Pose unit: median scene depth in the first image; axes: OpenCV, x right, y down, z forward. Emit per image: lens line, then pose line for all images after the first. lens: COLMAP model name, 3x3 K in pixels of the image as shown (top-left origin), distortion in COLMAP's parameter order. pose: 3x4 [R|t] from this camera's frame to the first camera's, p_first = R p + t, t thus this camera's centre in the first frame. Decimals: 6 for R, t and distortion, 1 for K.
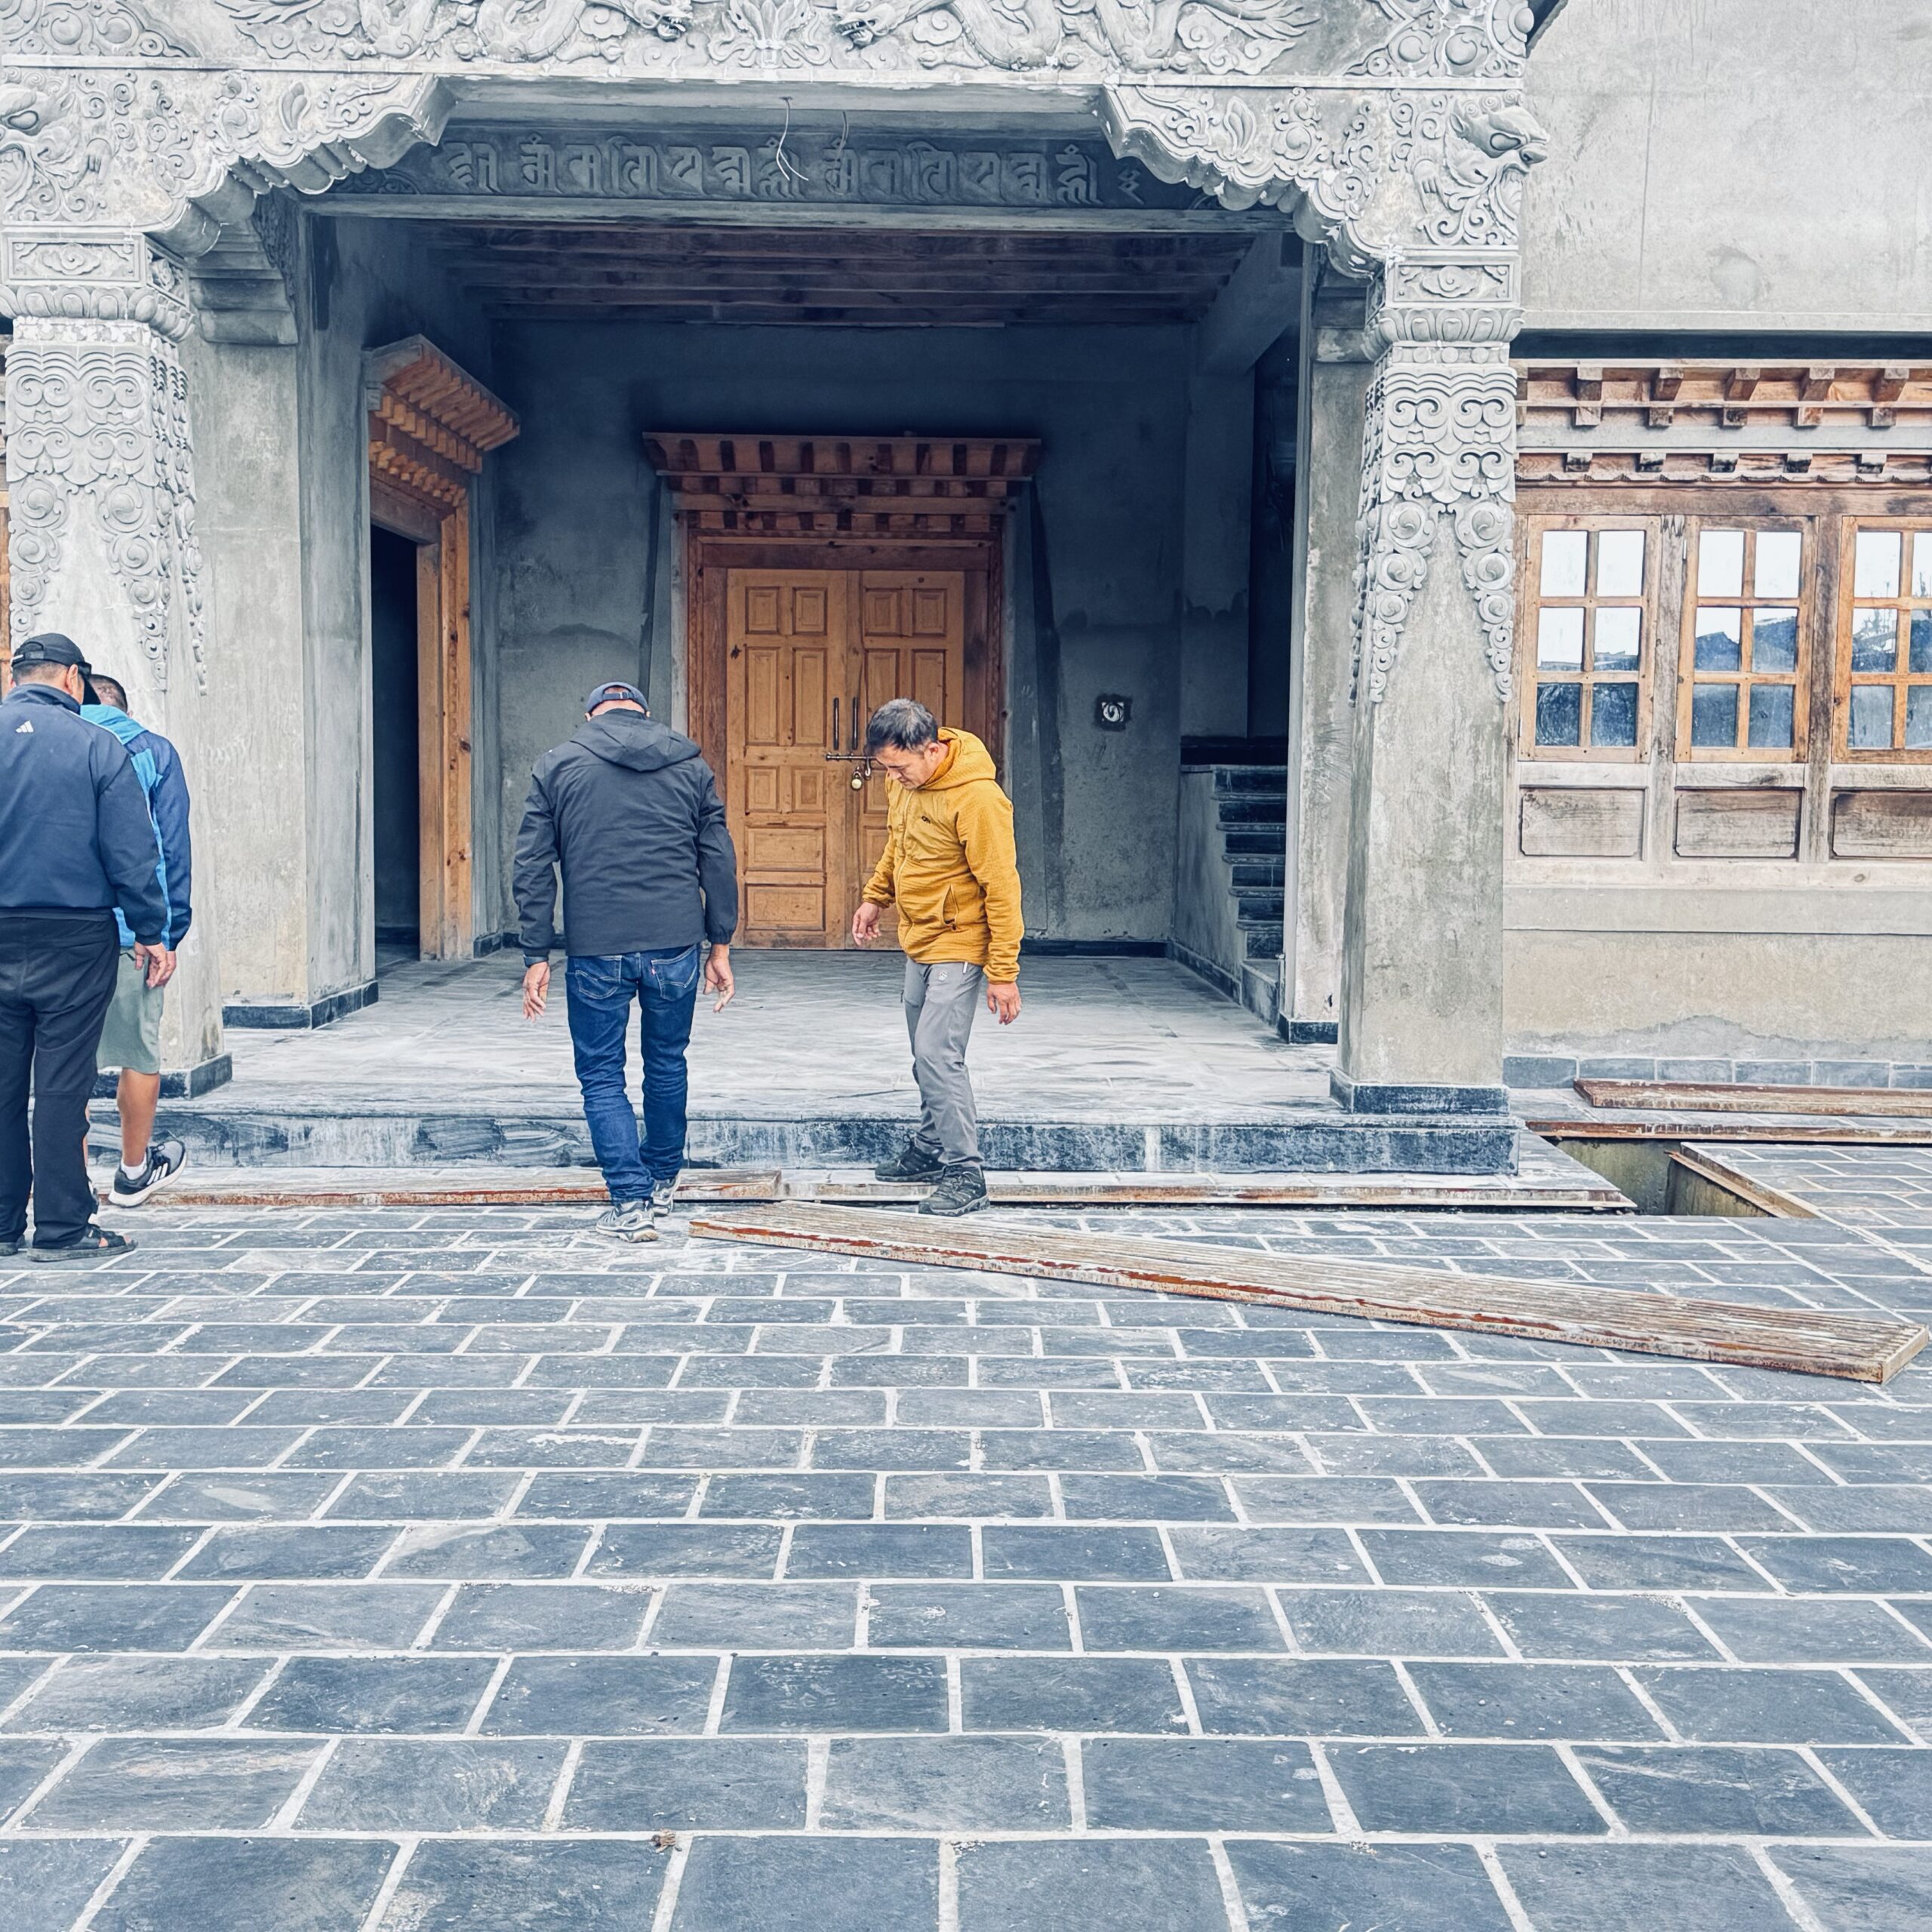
lens RADIAL K [[2500.5, 0, 962.3], [0, 2500.5, 977.3], [0, 0, 1]] dist [0.208836, -0.477840]
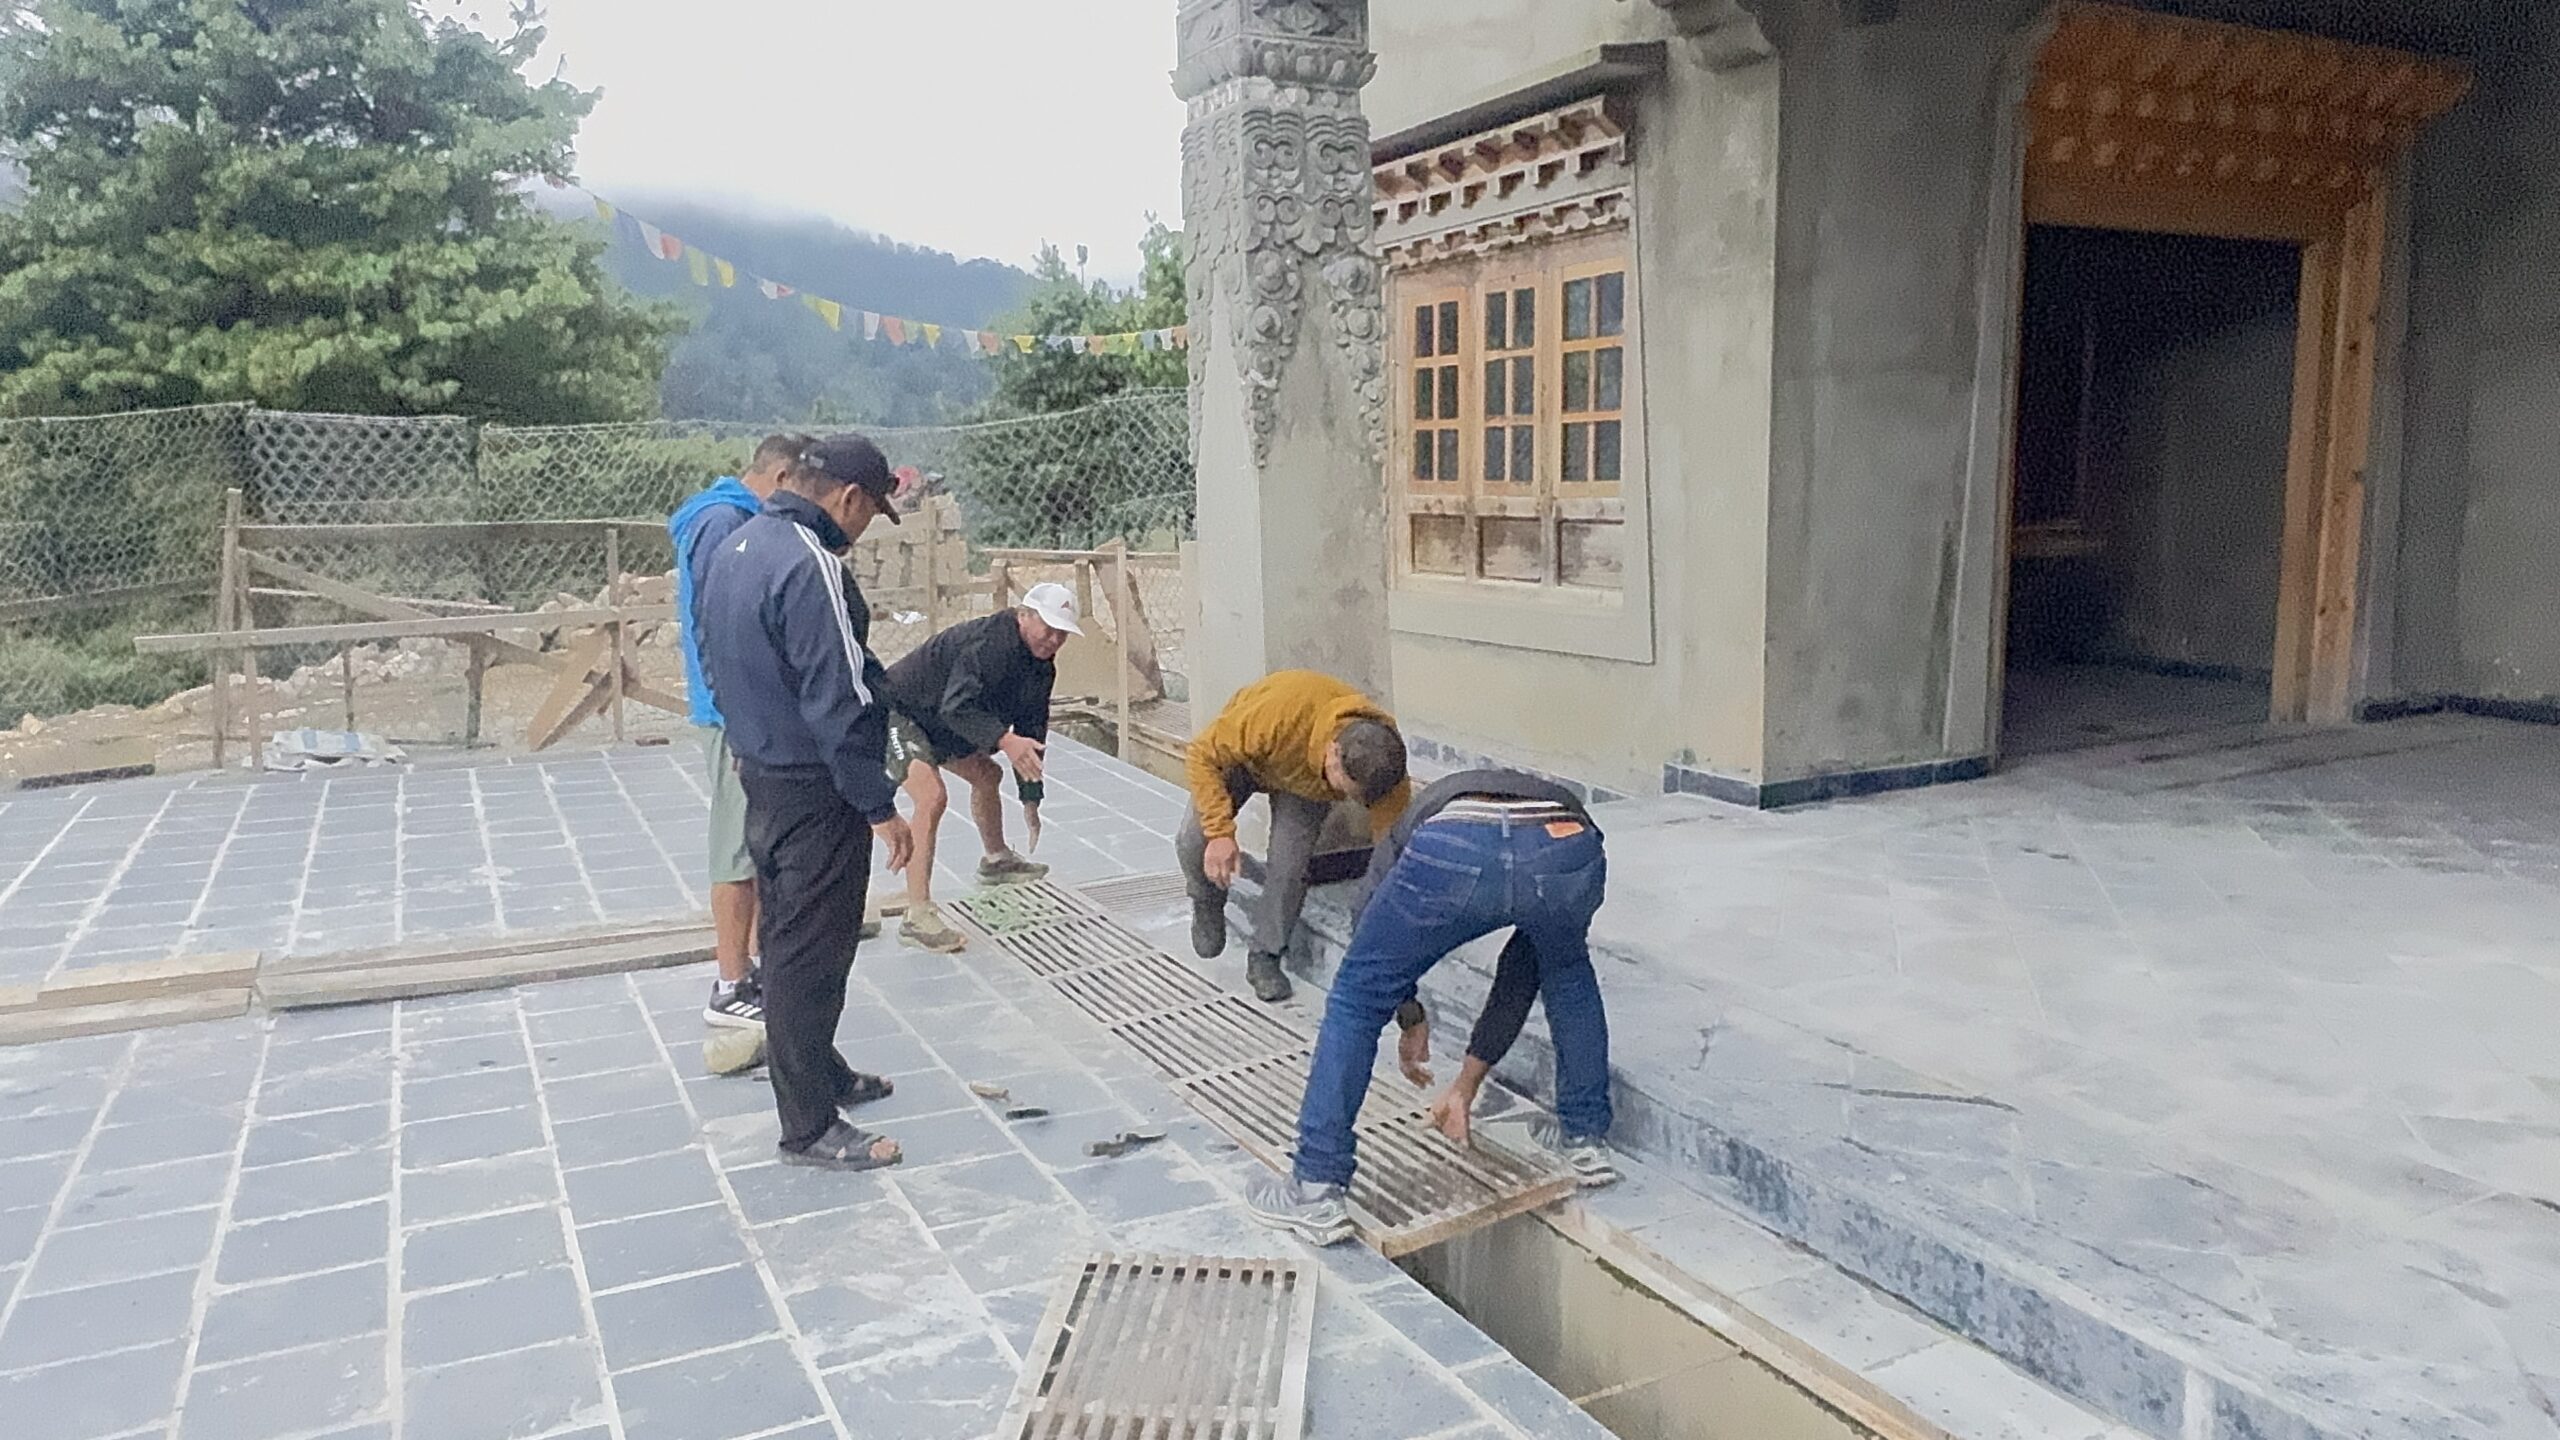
lens RADIAL K [[1696.7, 0, 1269.5], [0, 1696.7, 723.6], [0, 0, 1]] dist [-0.006946, 0.004778]
pose [[0.449677, 0.113520, -0.885948, 0.266088], [-0.052659, 0.993535, 0.100577, -0.081634], [0.891638, 0.001426, 0.452747, 0.723388]]
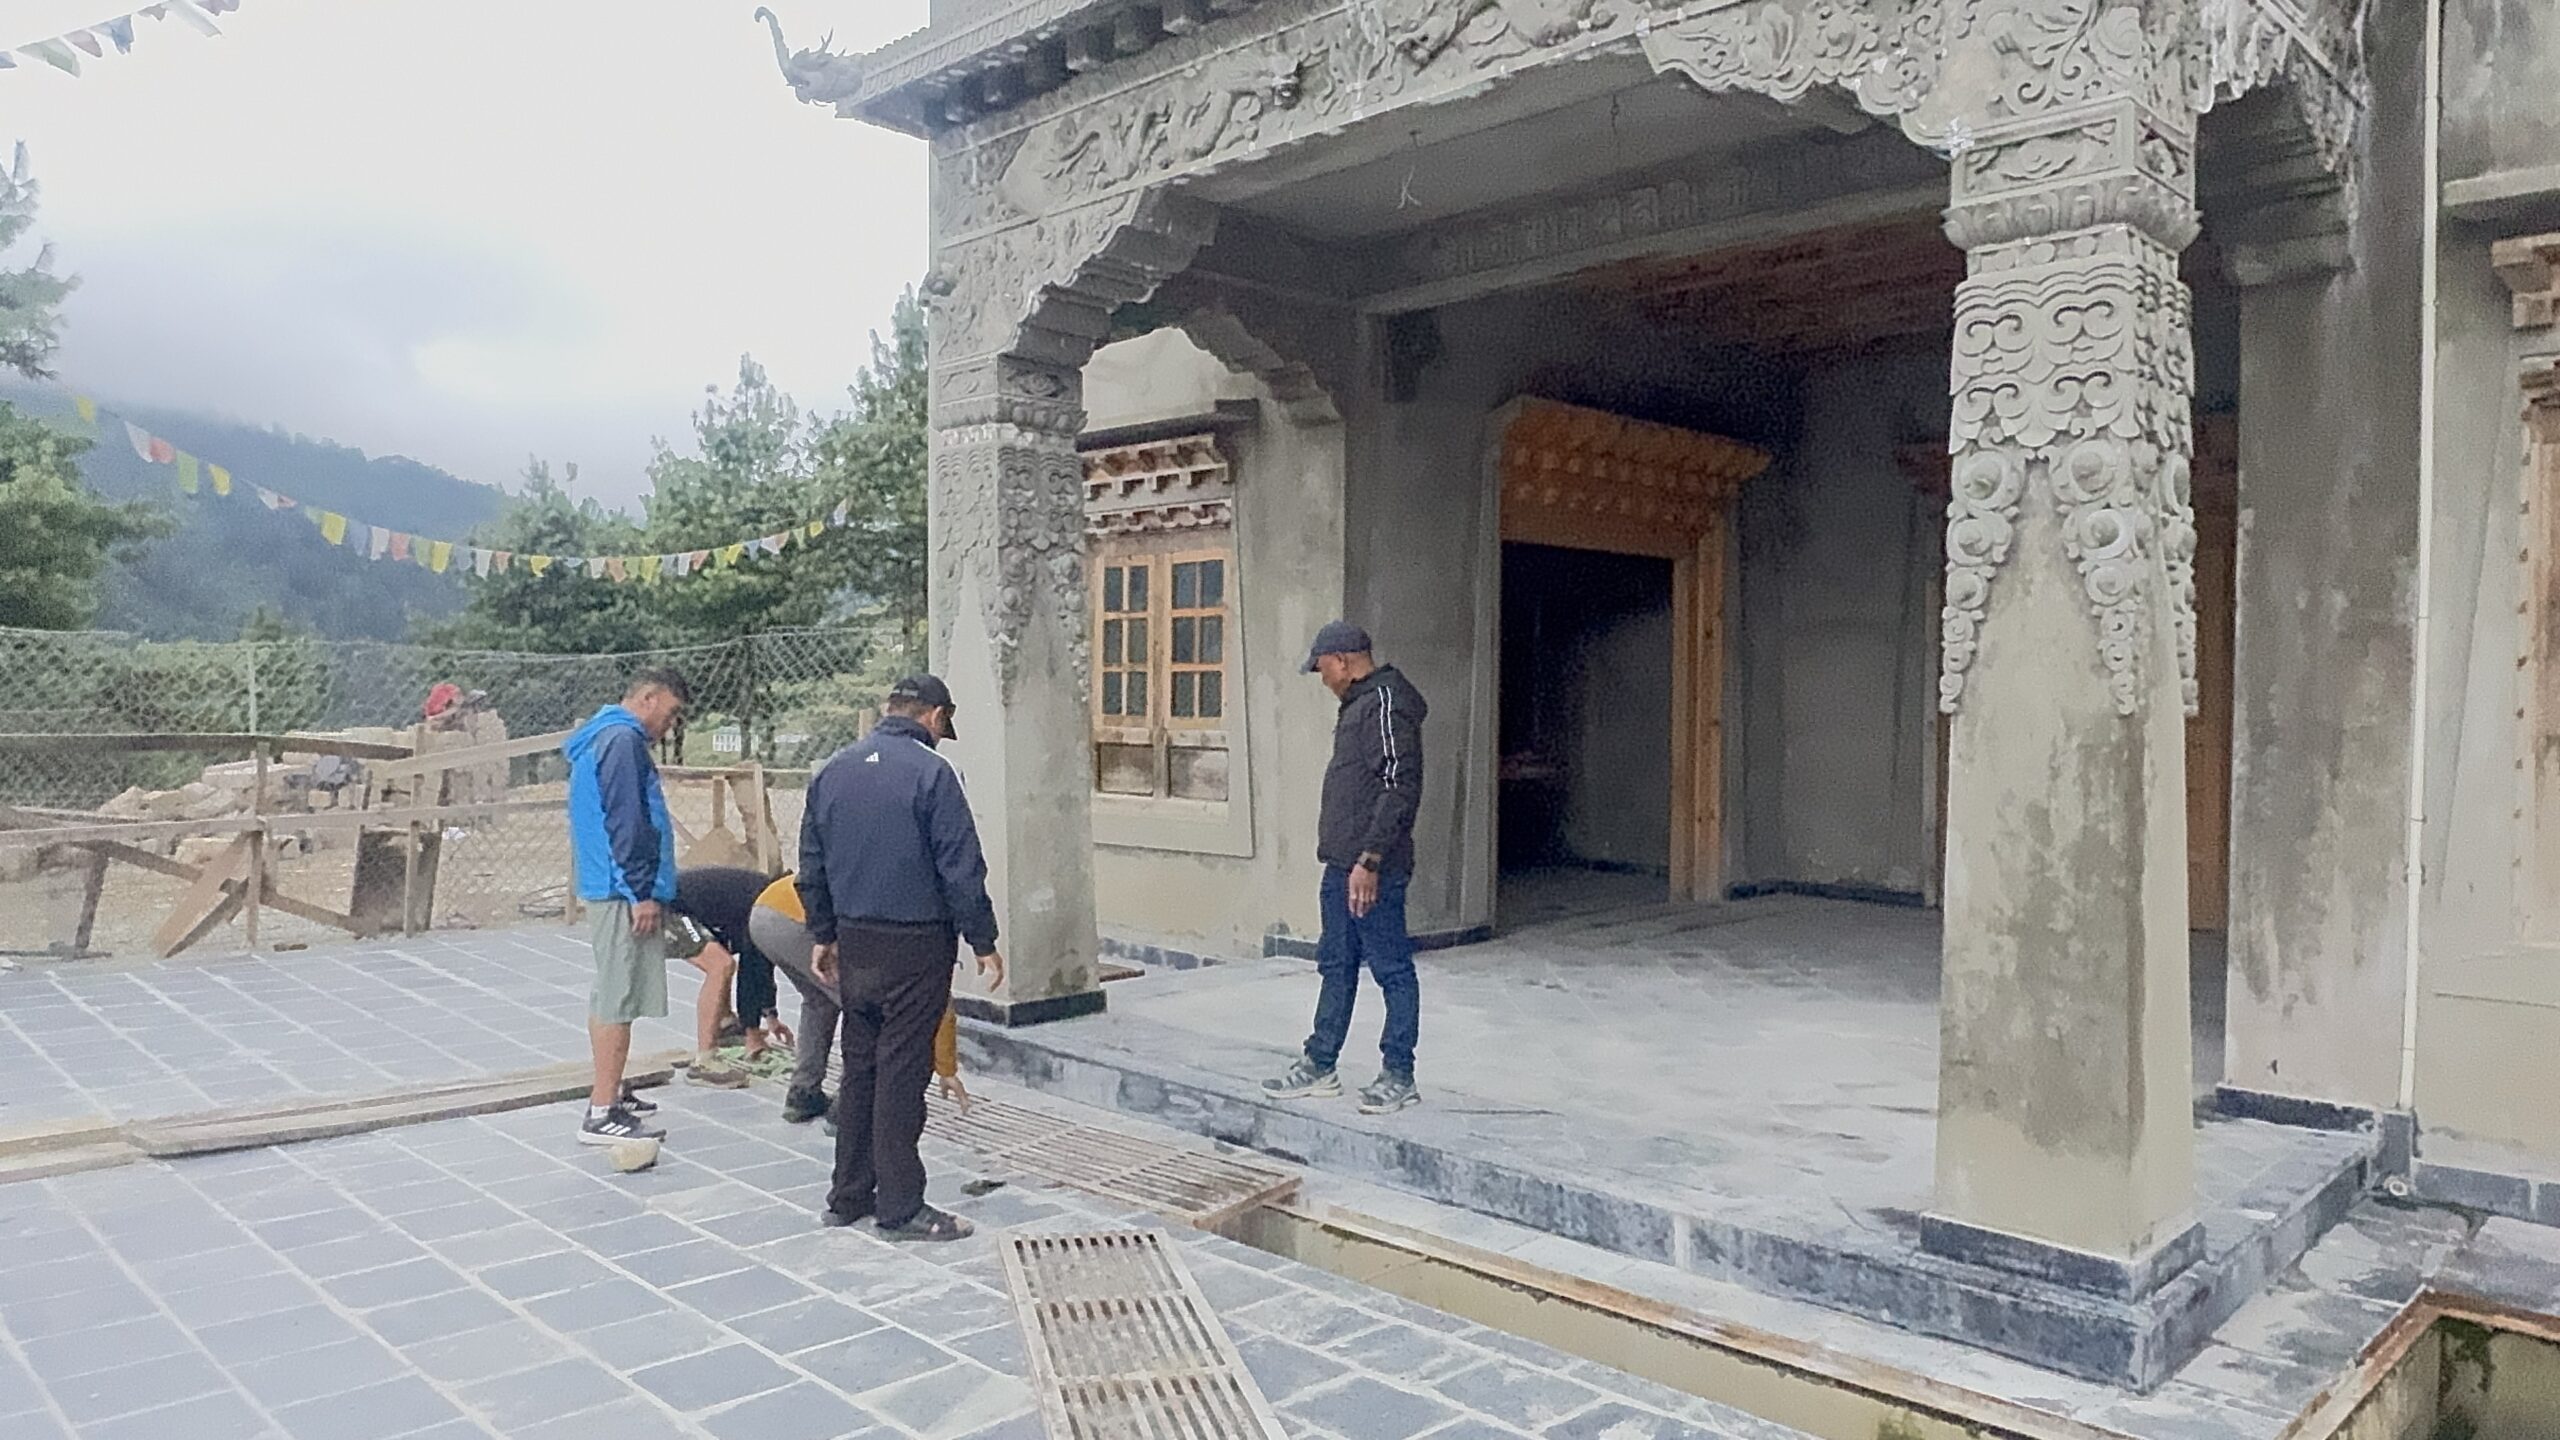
lens RADIAL K [[1696.7, 0, 1269.5], [0, 1696.7, 723.6], [0, 0, 1]] dist [-0.006946, 0.004778]
pose [[0.703750, 0.006859, -0.710414, 0.388962], [-0.058907, 0.997074, -0.048727, -0.069894], [0.708001, 0.076140, 0.702095, 0.502797]]
